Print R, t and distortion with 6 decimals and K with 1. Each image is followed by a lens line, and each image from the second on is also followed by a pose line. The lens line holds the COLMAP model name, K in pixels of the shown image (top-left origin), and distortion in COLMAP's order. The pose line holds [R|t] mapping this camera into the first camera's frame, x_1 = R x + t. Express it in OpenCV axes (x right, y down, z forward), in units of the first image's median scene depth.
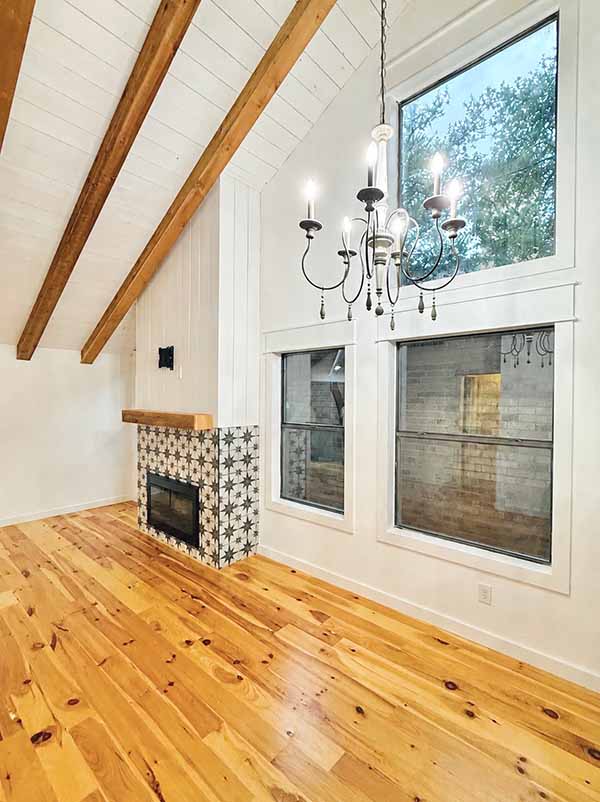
lens RADIAL K [[372.6, 0, 300.0], [0, 372.6, 401.0], [0, 0, 1]] dist [0.000198, -0.000009]
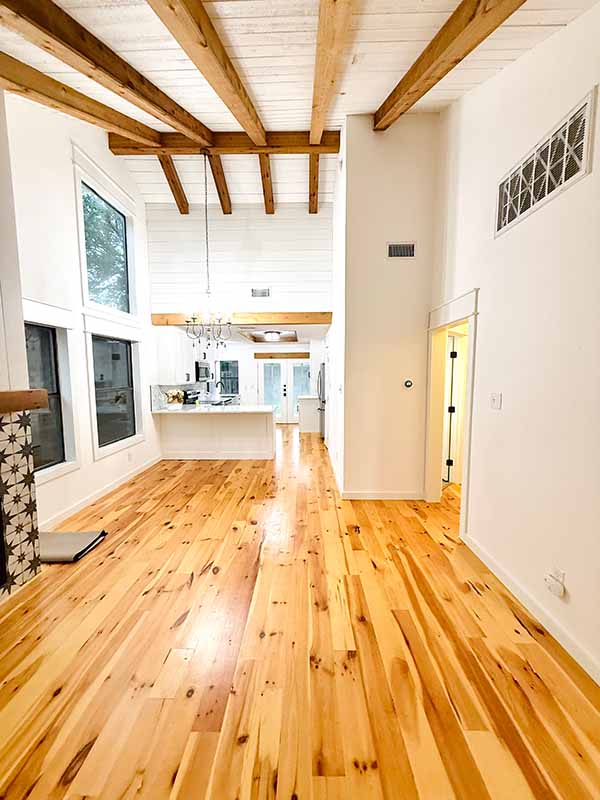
lens RADIAL K [[311.0, 0, 300.0], [0, 311.0, 400.0], [0, 0, 1]] dist [0.000089, -0.000019]
pose [[-0.643952, -0.067551, 0.762078, -1.624997], [0.013717, 0.994915, 0.099781, -0.010921], [-0.764943, 0.074707, -0.639751, 1.394525]]
